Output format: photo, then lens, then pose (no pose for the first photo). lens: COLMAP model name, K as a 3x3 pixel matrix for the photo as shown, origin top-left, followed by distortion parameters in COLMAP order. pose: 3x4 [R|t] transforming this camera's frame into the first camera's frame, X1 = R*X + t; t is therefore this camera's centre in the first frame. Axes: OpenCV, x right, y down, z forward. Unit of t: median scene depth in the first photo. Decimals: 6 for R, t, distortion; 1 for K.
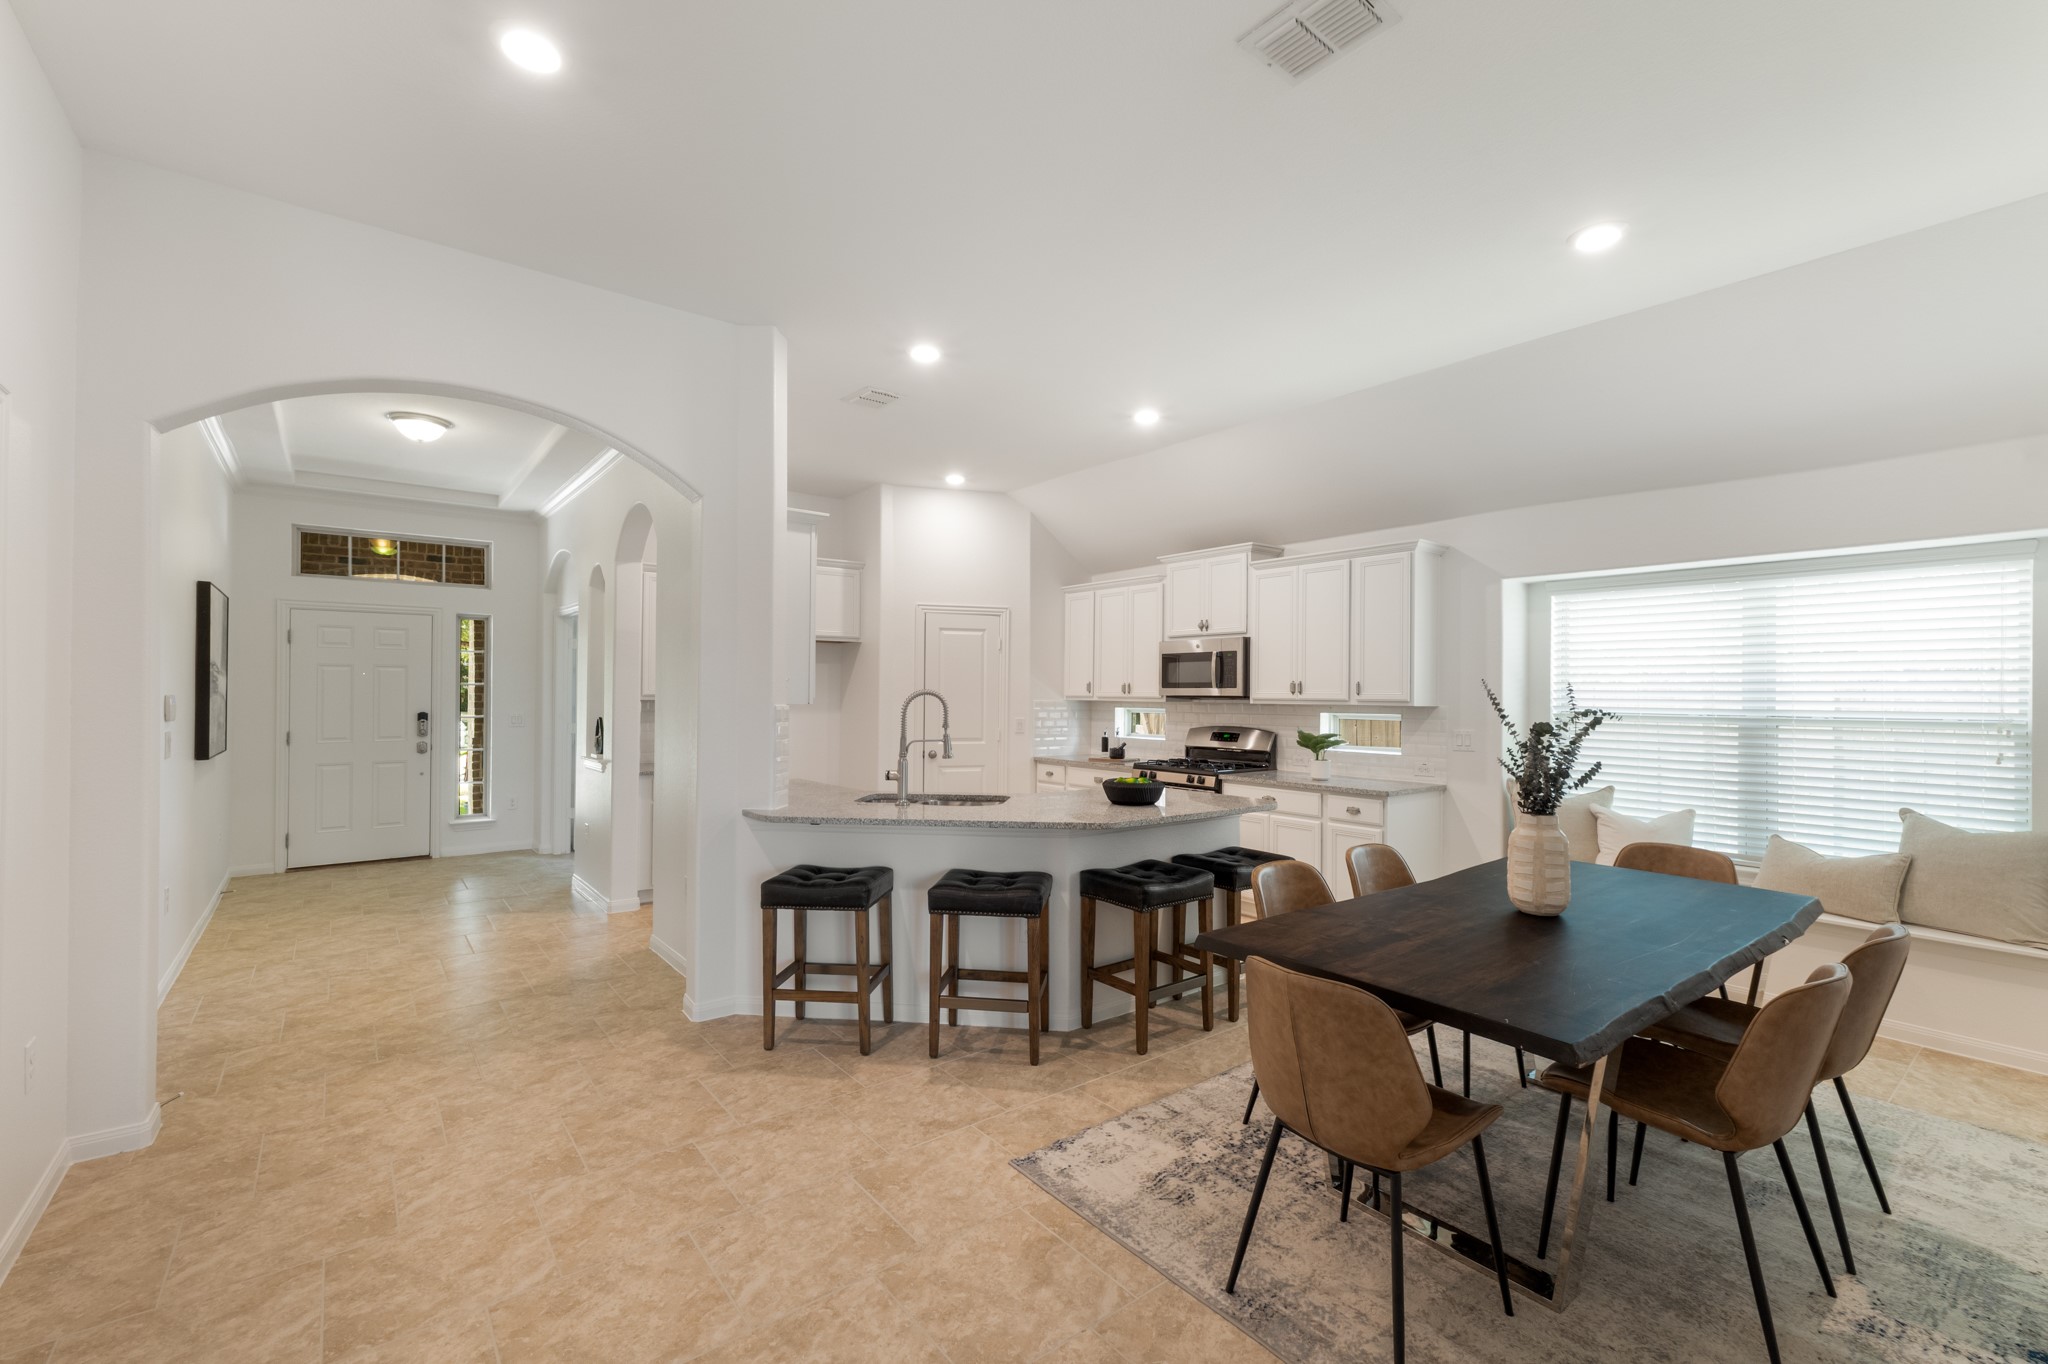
lens RADIAL K [[875.5, 0, 1024.3], [0, 875.5, 687.5], [0, 0, 1]] dist [0.006208, 0.000846]
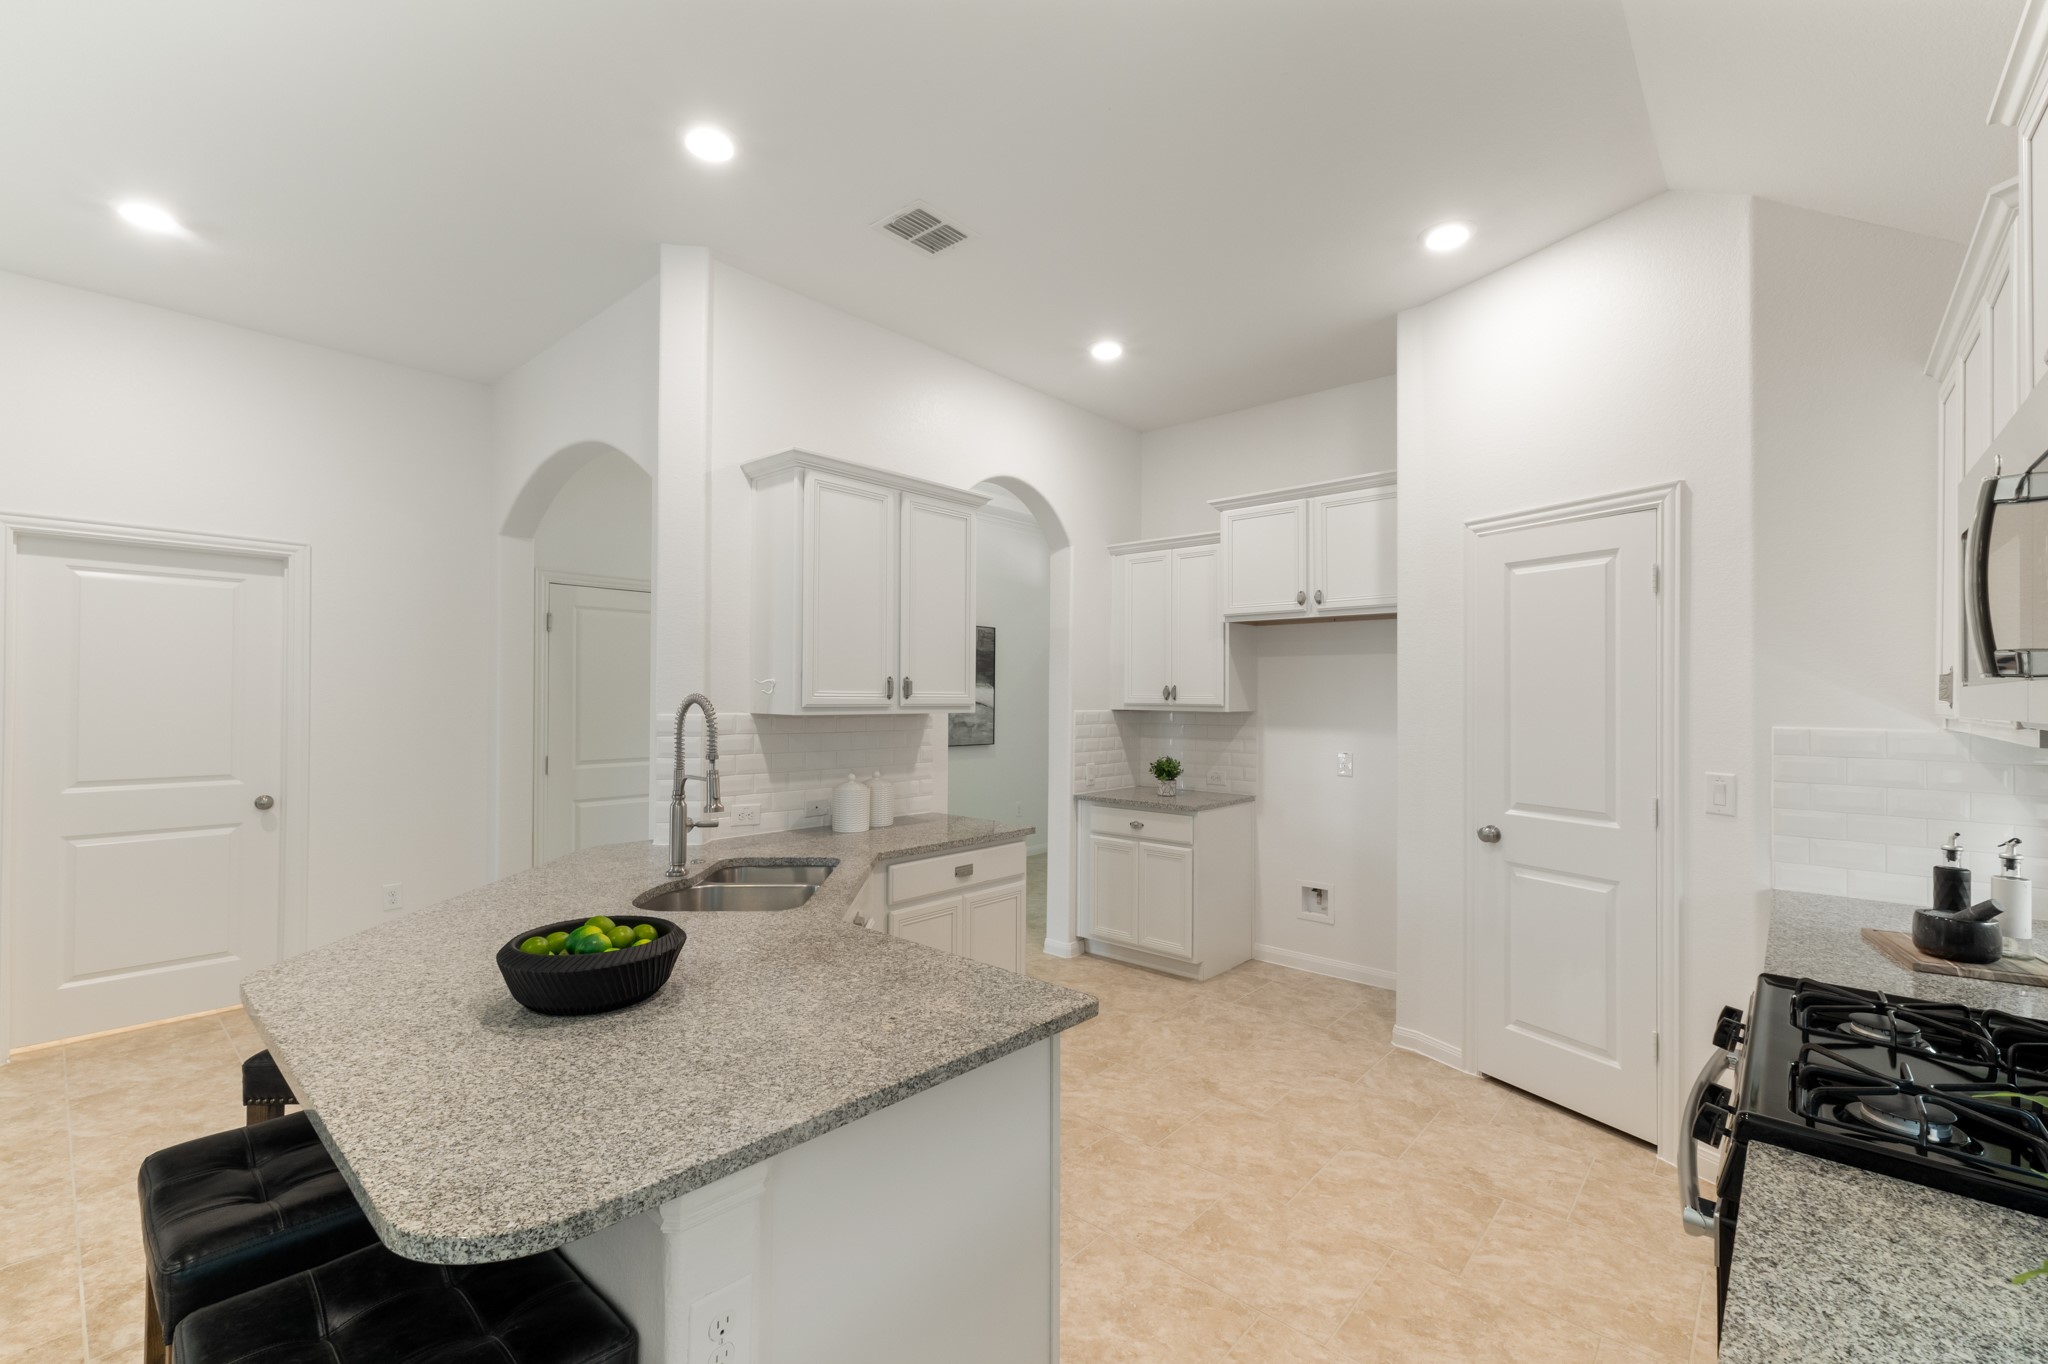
lens RADIAL K [[875.5, 0, 1023.6], [0, 875.5, 683.5], [0, 0, 1]] dist [0.006208, 0.000846]
pose [[0.182080, -0.018346, -0.983113, 0.430120], [-0.000007, 0.999826, -0.018659, 0.005677], [0.983284, 0.003404, 0.182048, 0.913450]]
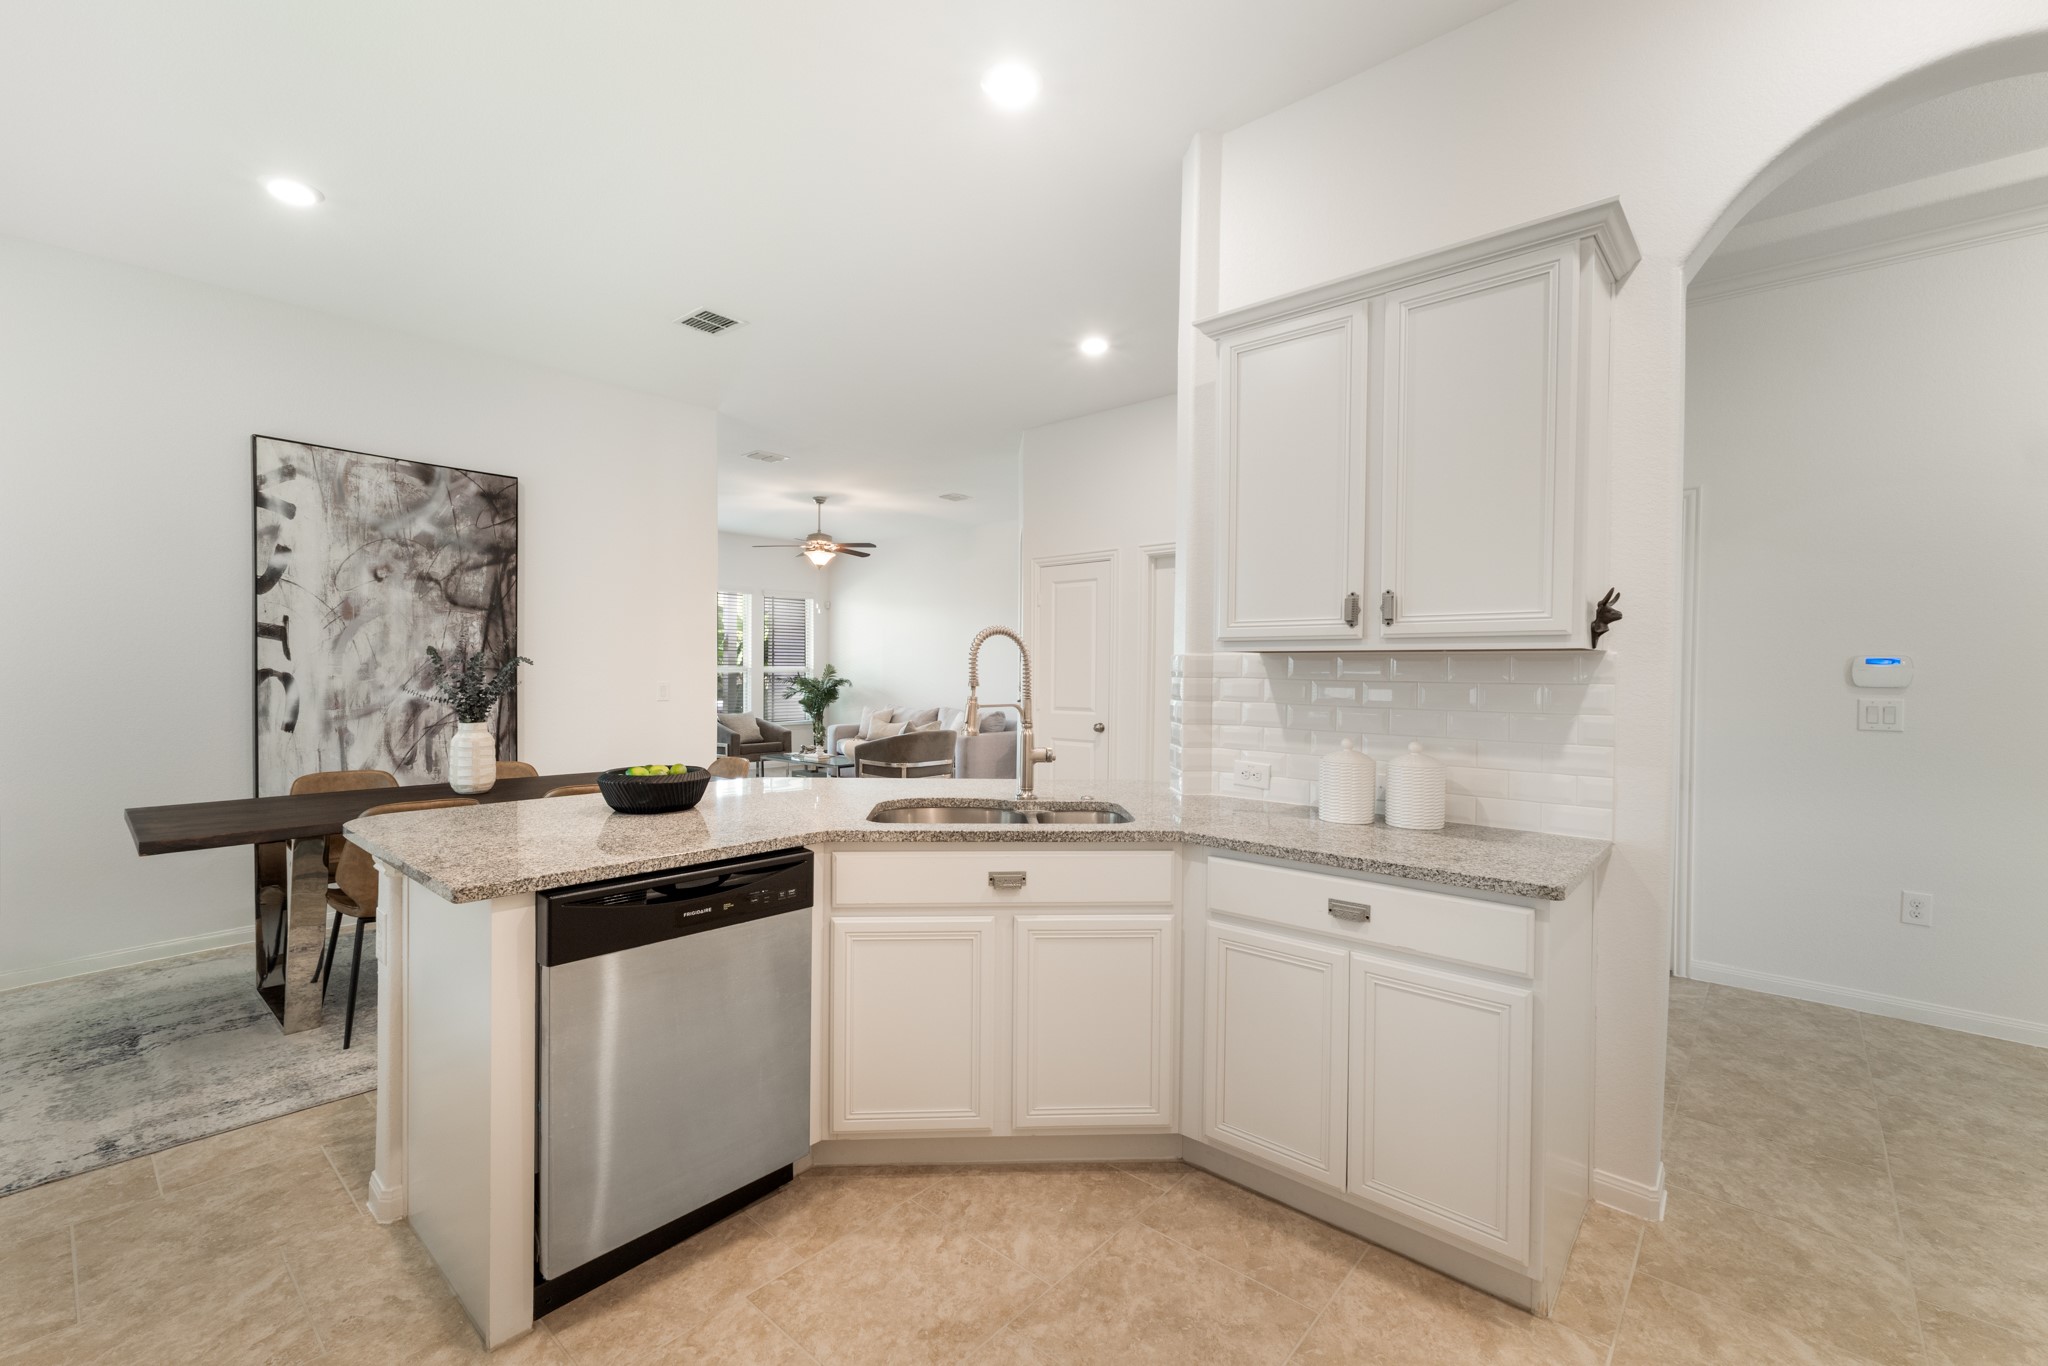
lens RADIAL K [[875.5, 0, 1011.4], [0, 875.5, 680.4], [0, 0, 1]] dist [0.006208, 0.000846]
pose [[-0.983118, -0.014074, -0.182430, -0.003763], [-0.014737, 0.999889, 0.002284, 0.033689], [0.182377, 0.004934, -0.983216, 1.336509]]
